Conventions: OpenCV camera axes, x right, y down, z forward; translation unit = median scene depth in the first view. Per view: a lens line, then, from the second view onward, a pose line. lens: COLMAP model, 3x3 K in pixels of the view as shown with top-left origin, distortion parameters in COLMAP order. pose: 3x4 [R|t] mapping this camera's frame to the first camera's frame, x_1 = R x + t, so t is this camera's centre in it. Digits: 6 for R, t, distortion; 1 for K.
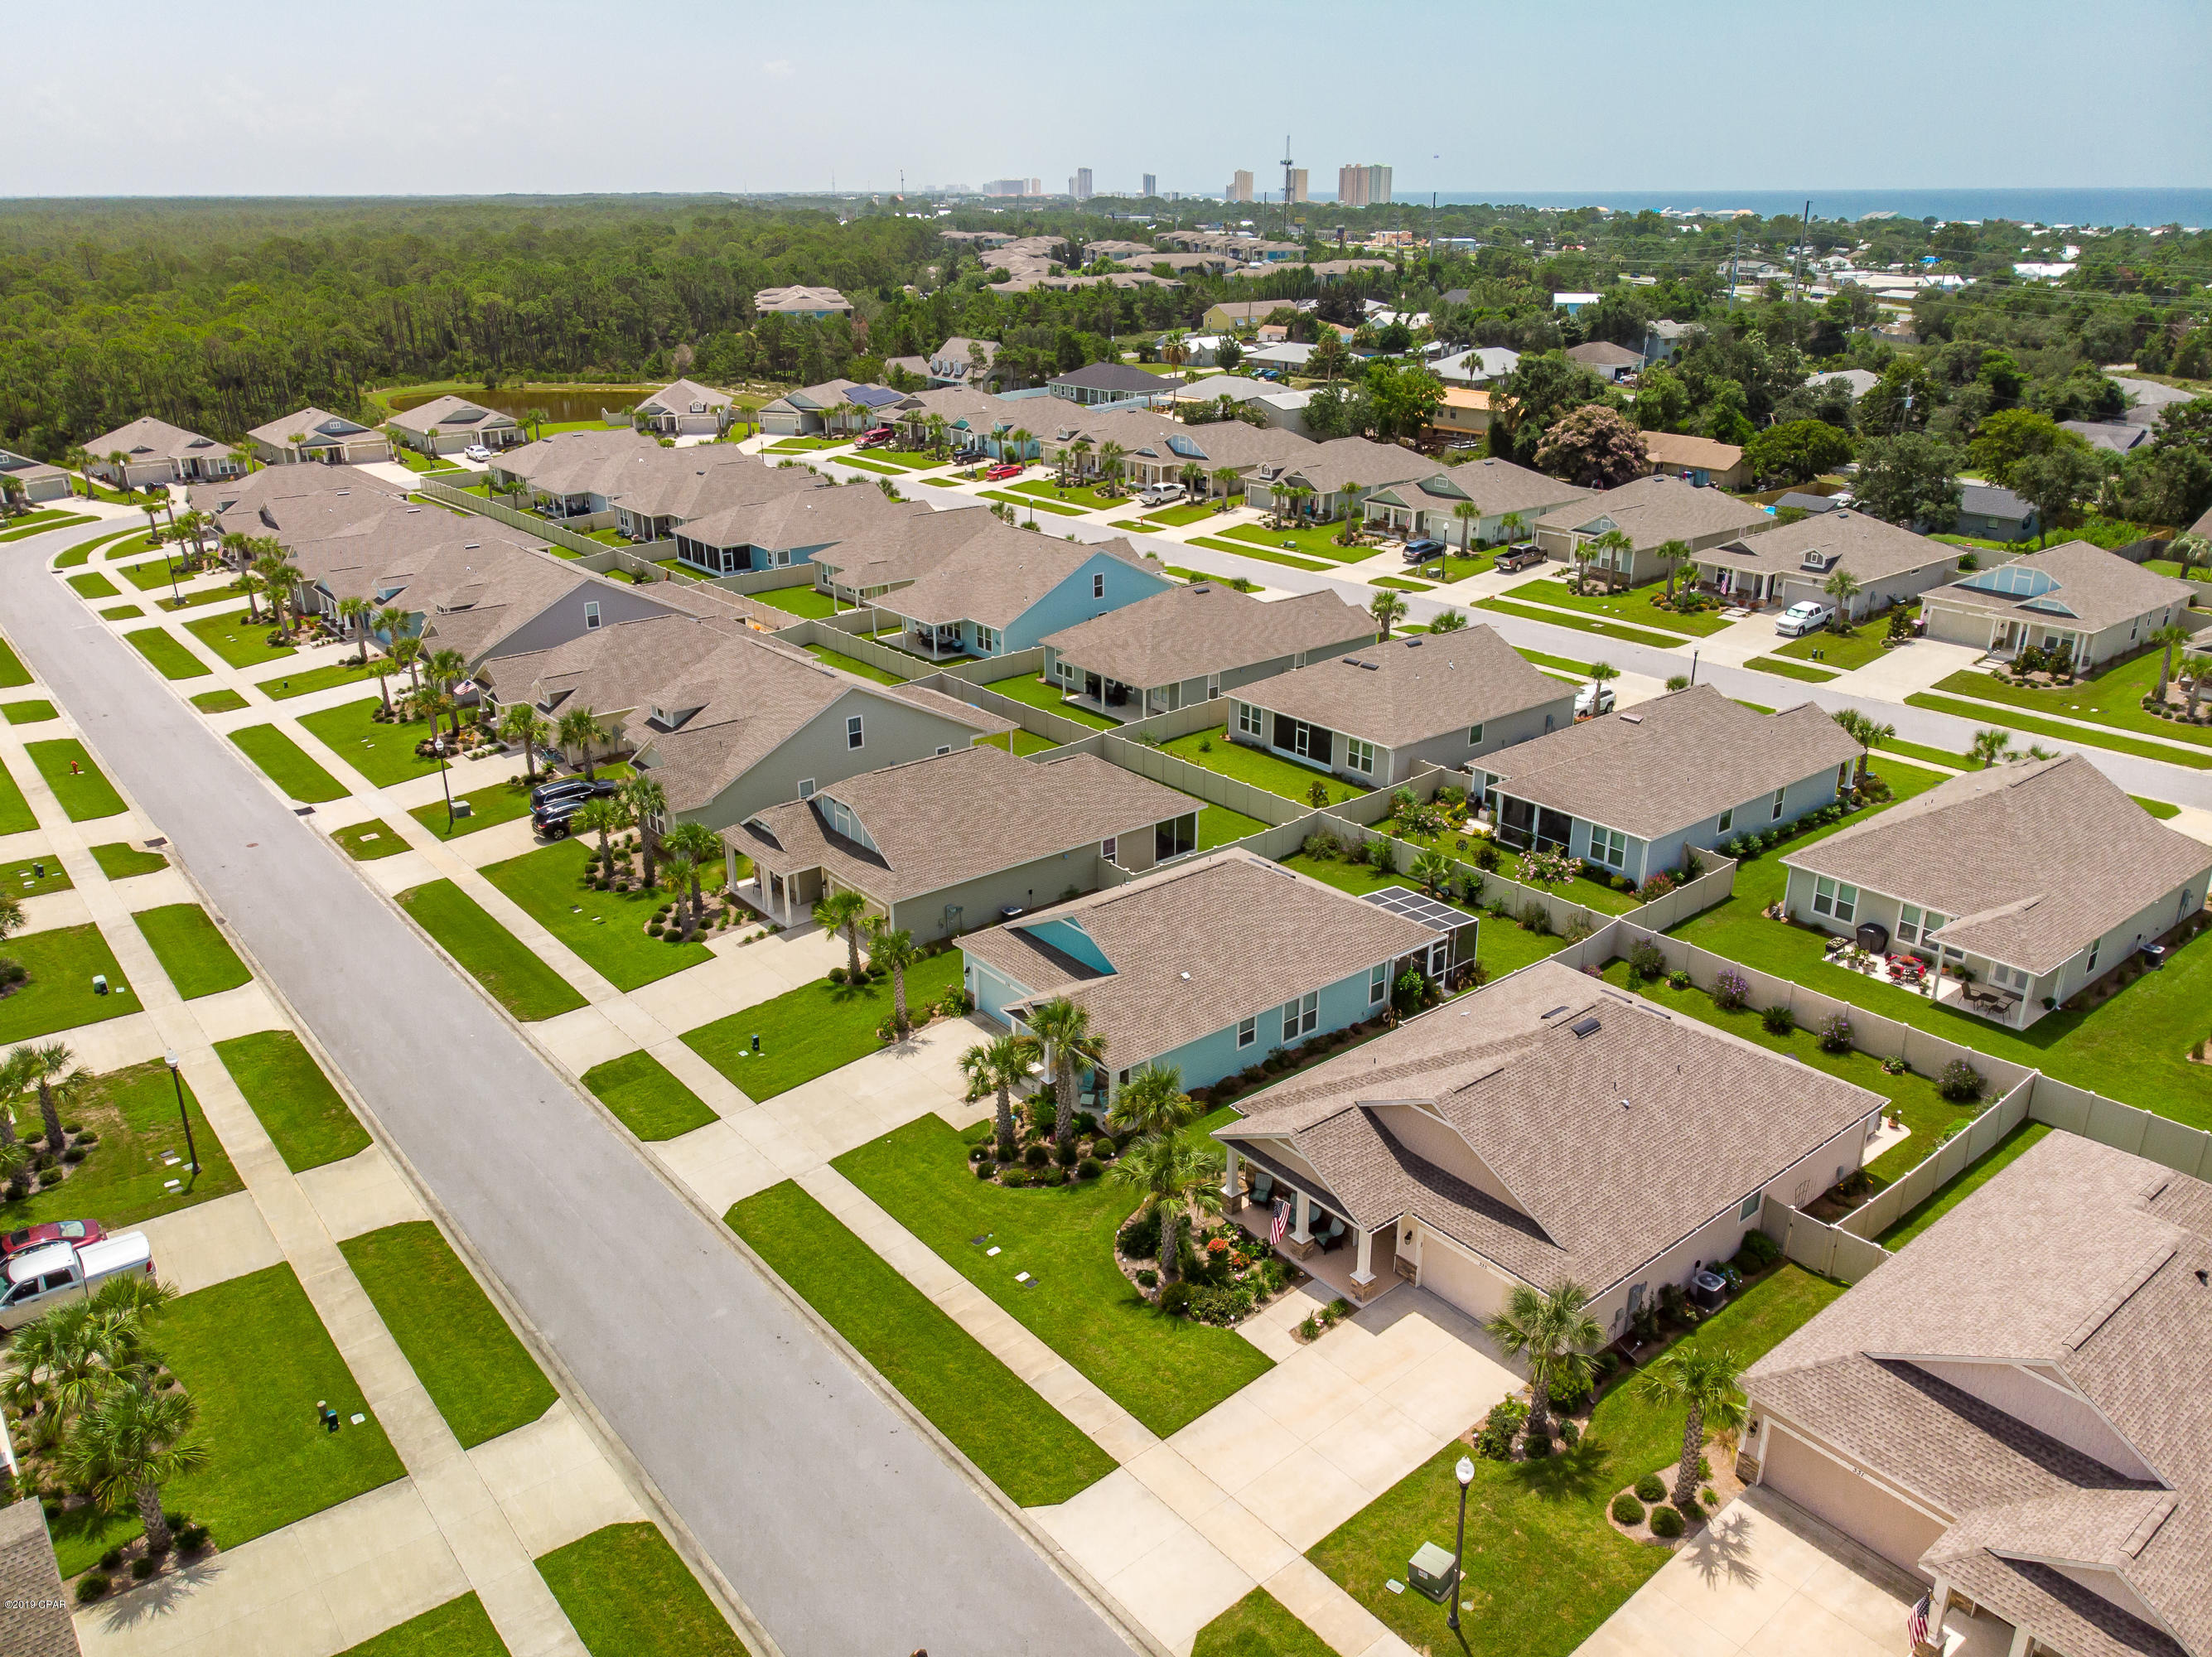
lens RADIAL K [[1631.7, 0, 1116.5], [0, 1631.7, 842.1], [0, 0, 1]] dist [0.002281, 0.003097]
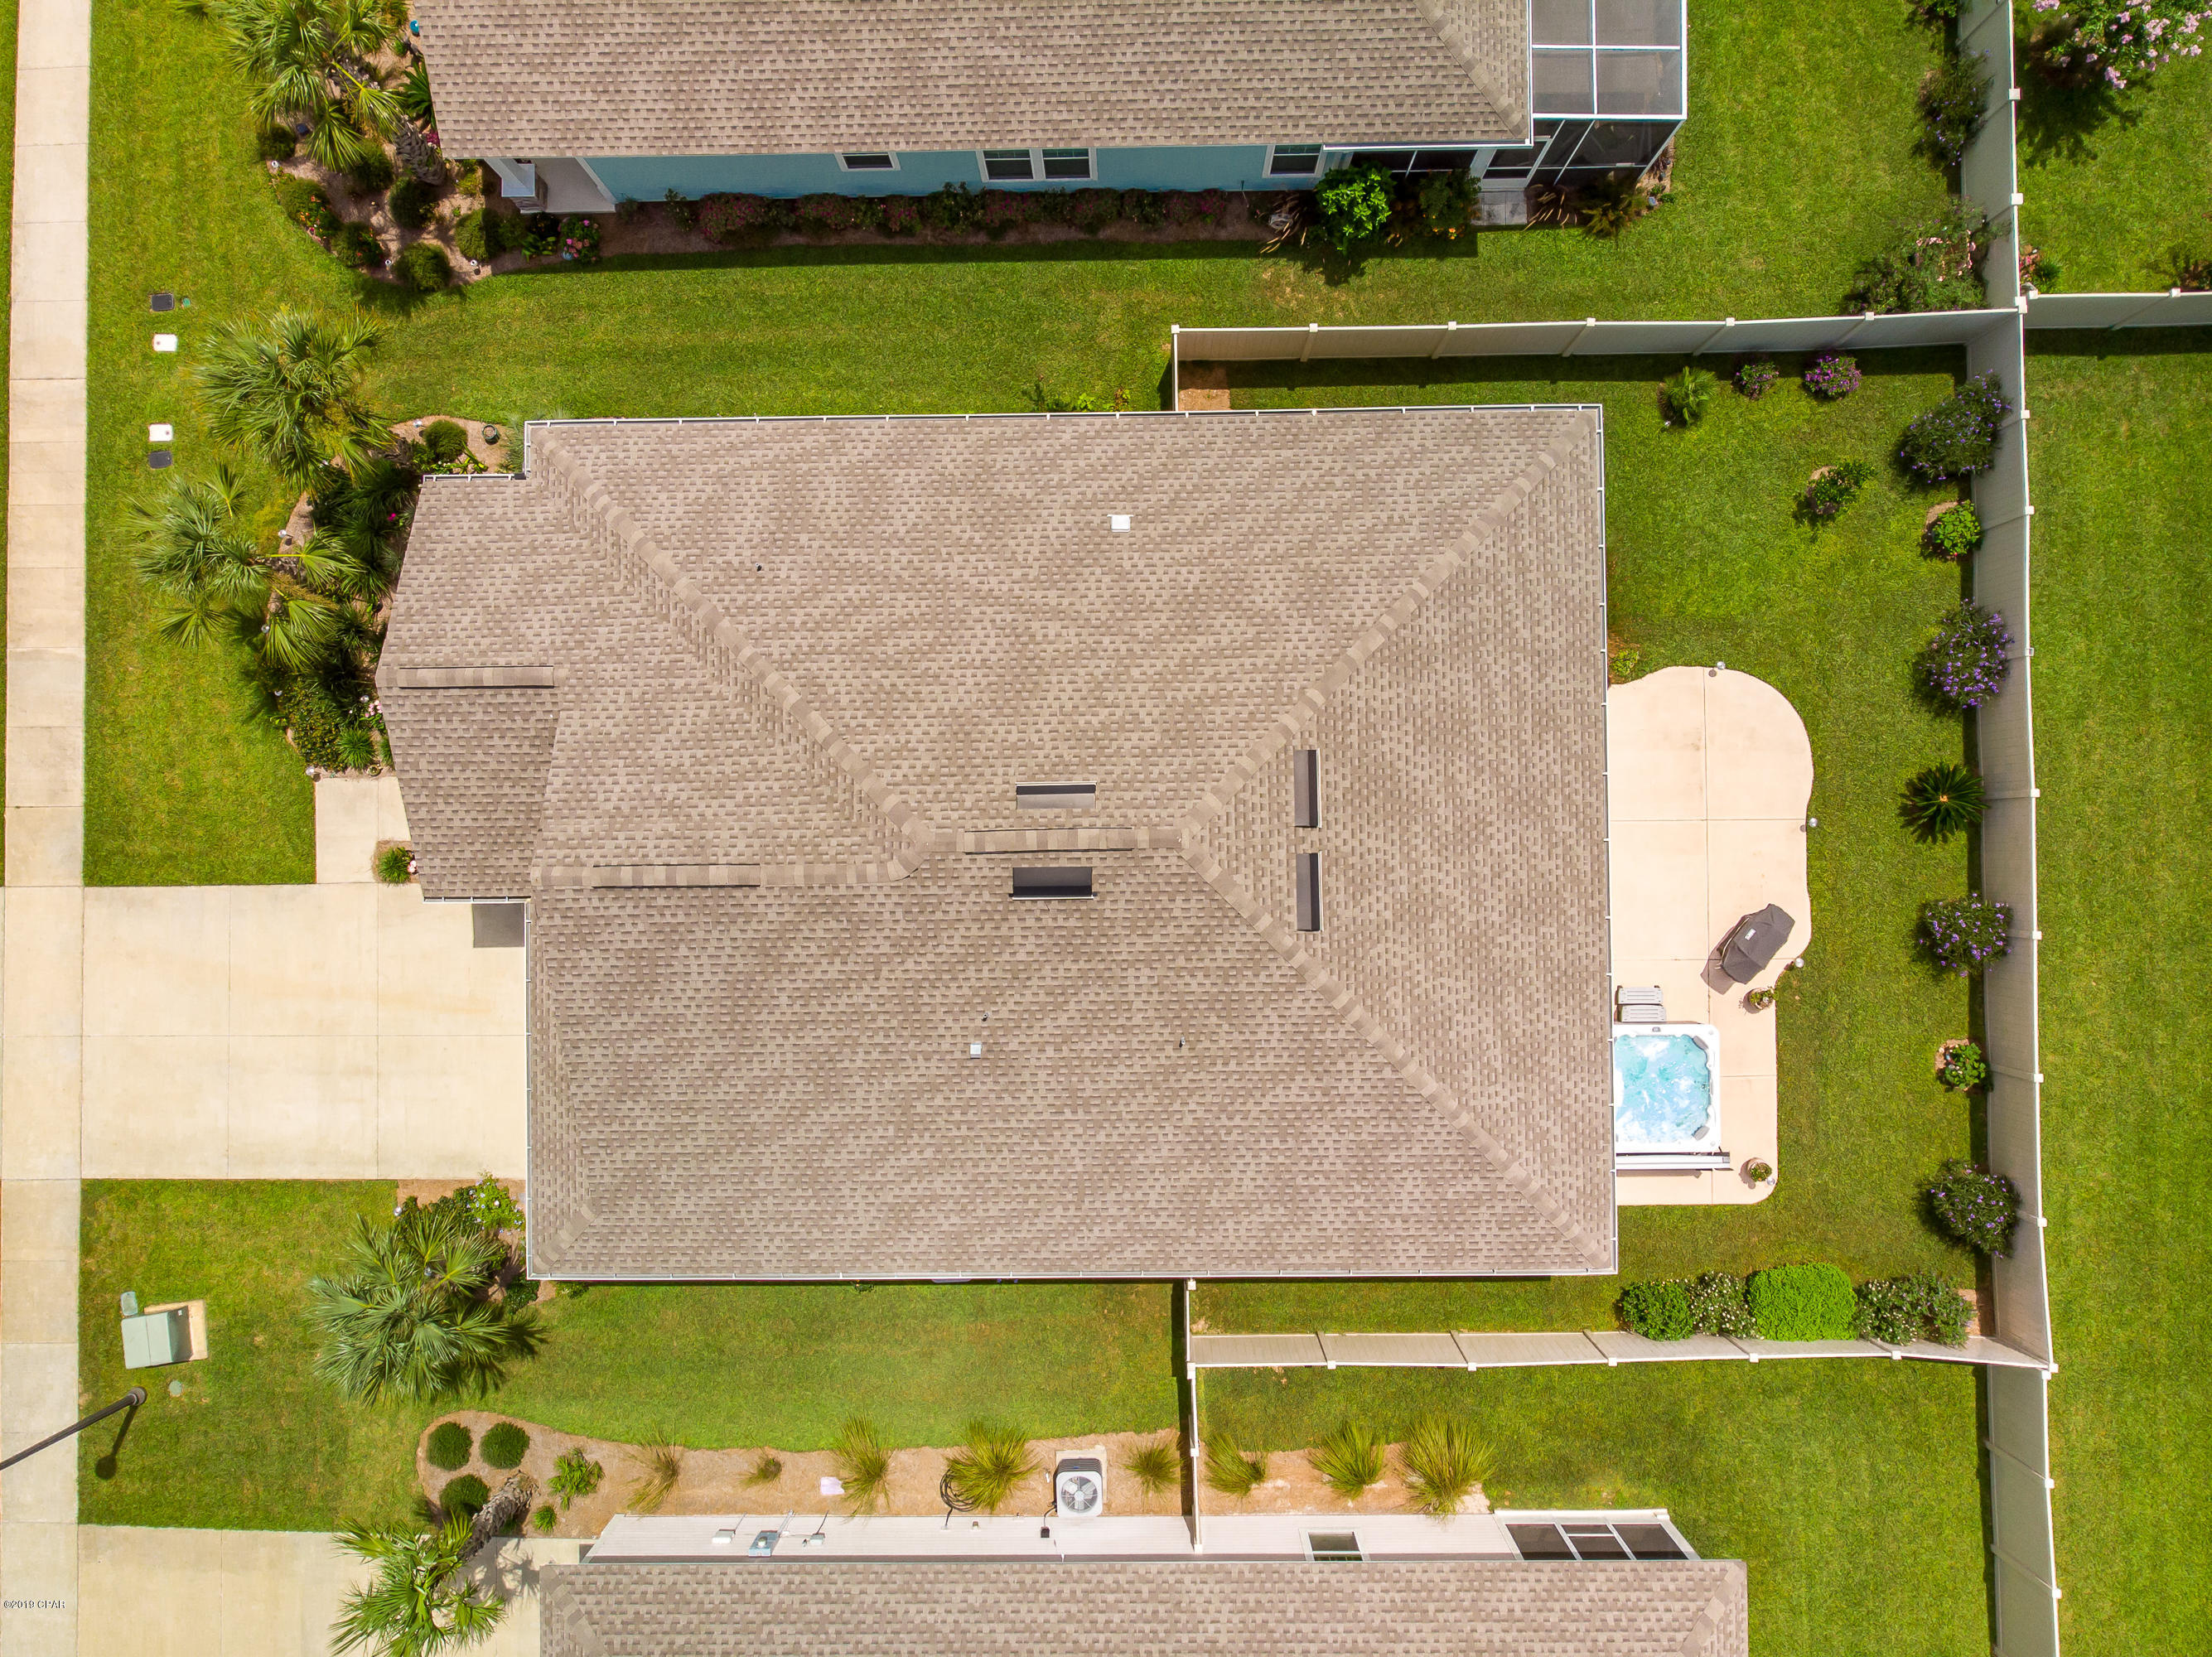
lens RADIAL K [[1631.7, 0, 1110.1], [0, 1631.7, 831.1], [0, 0, 1]] dist [0.002281, 0.003097]
pose [[0.777439, 0.628487, -0.024323, 0.278889], [-0.215632, 0.302666, 0.928384, -0.274821], [0.590839, -0.716517, 0.370826, 0.795792]]
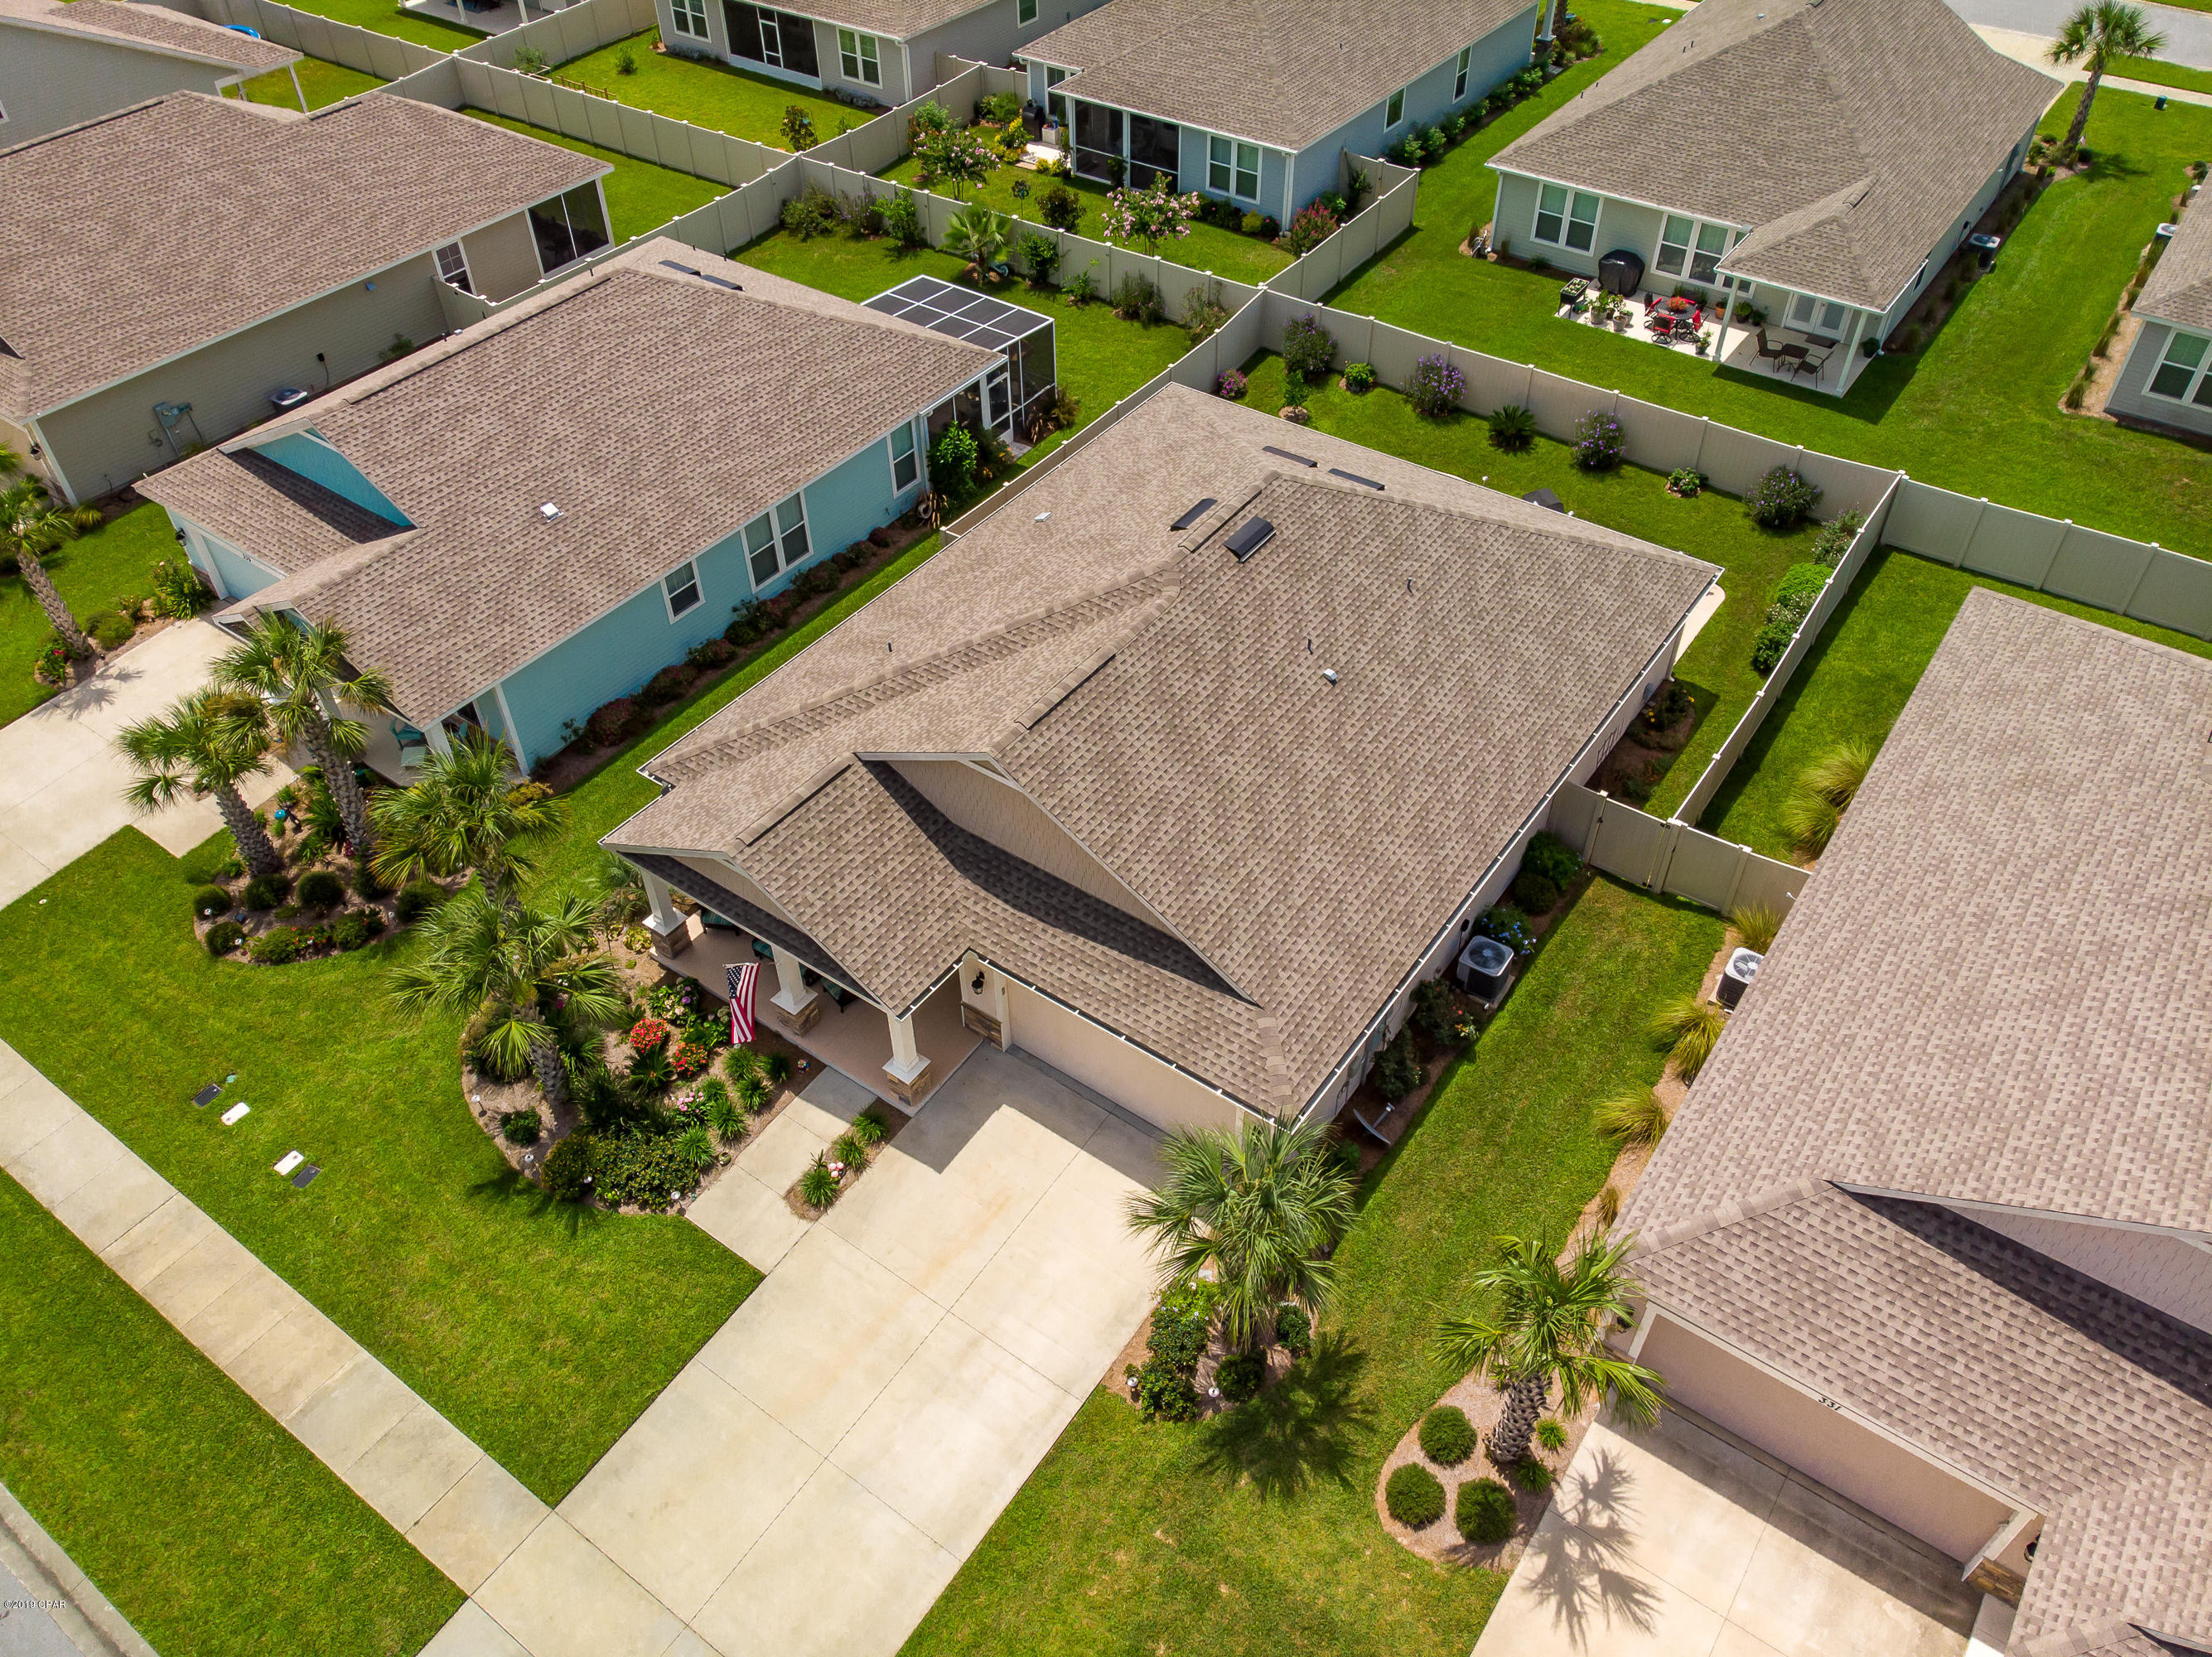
lens RADIAL K [[1631.7, 0, 1103.4], [0, 1631.7, 814.5], [0, 0, 1]] dist [0.002281, 0.003097]
pose [[0.966641, -0.181054, 0.181178, 0.112642], [0.102913, 0.922278, 0.372574, -0.010691], [-0.234553, -0.341500, 0.910144, 0.439866]]
